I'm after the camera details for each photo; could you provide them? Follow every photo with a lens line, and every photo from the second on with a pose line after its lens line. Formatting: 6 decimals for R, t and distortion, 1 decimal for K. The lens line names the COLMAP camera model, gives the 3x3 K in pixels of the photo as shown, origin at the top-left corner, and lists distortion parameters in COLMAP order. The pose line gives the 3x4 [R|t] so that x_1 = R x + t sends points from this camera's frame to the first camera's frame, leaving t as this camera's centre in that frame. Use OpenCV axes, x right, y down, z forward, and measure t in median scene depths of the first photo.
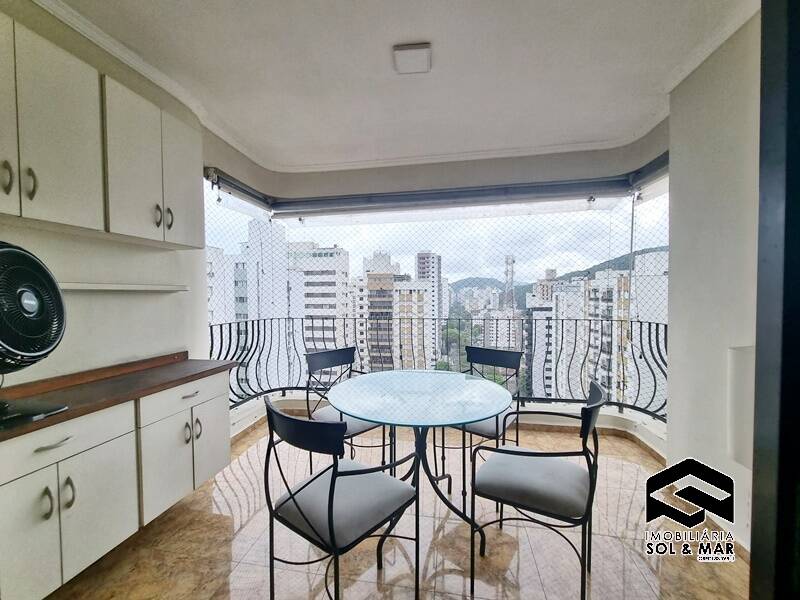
lens RADIAL K [[323.8, 0, 407.0], [0, 323.8, 302.3], [0, 0, 1]] dist [0.000165, 0.001015]
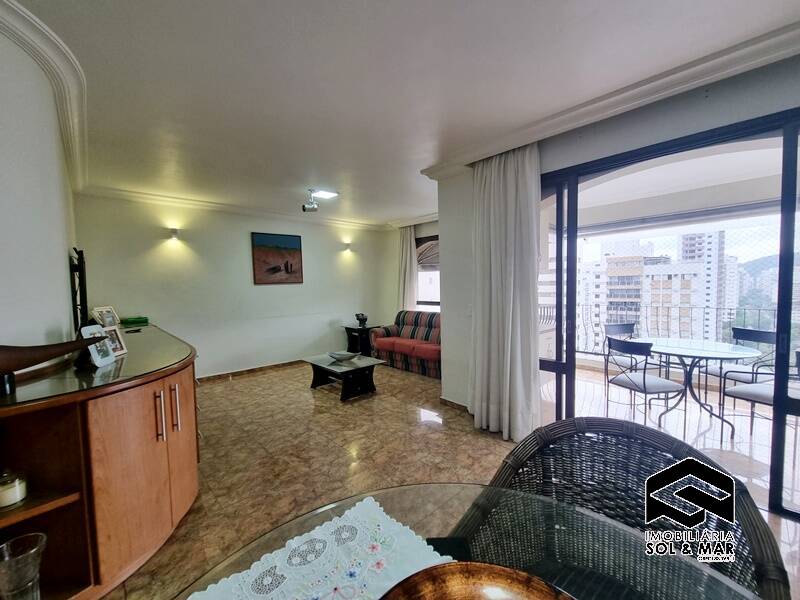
lens RADIAL K [[323.8, 0, 404.8], [0, 323.8, 305.5], [0, 0, 1]] dist [0.000165, 0.001015]
pose [[0.783302, 0.030643, -0.620886, -0.047066], [-0.000887, 0.998838, 0.048177, -0.025736], [0.621641, -0.037186, 0.782419, -0.782225]]
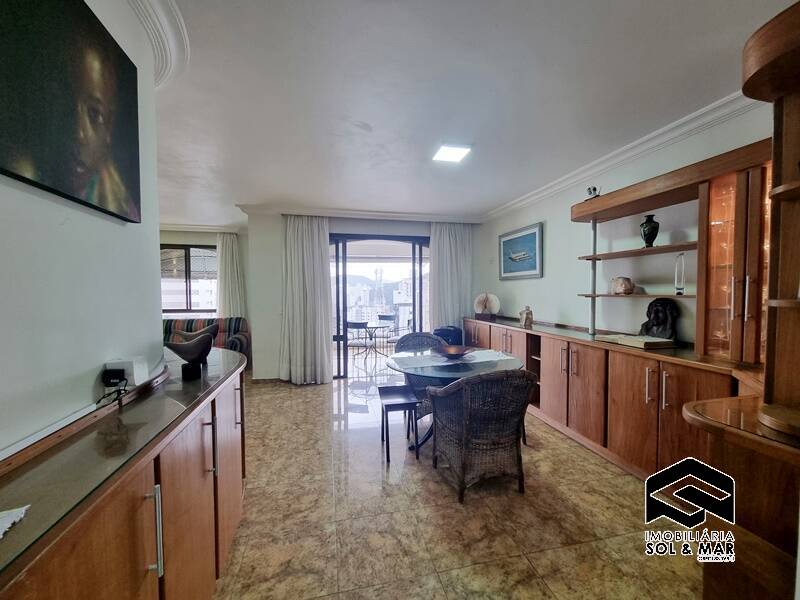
lens RADIAL K [[323.8, 0, 398.3], [0, 323.8, 301.0], [0, 0, 1]] dist [0.000165, 0.001015]
pose [[0.932989, -0.007957, 0.359818, -0.572566], [0.005809, 0.999958, 0.007050, -0.012832], [-0.359859, -0.004488, 0.932996, -1.485911]]
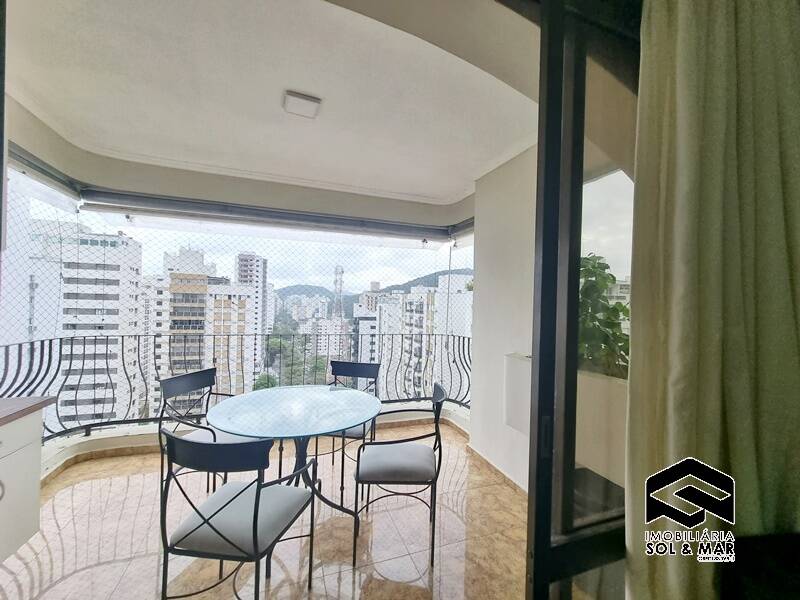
lens RADIAL K [[323.8, 0, 406.5], [0, 323.8, 301.6], [0, 0, 1]] dist [0.000165, 0.001015]
pose [[0.869097, 0.037635, 0.493209, -0.122296], [-0.023383, 0.999112, -0.035035, -0.029228], [-0.494089, 0.018916, 0.869205, -0.083626]]
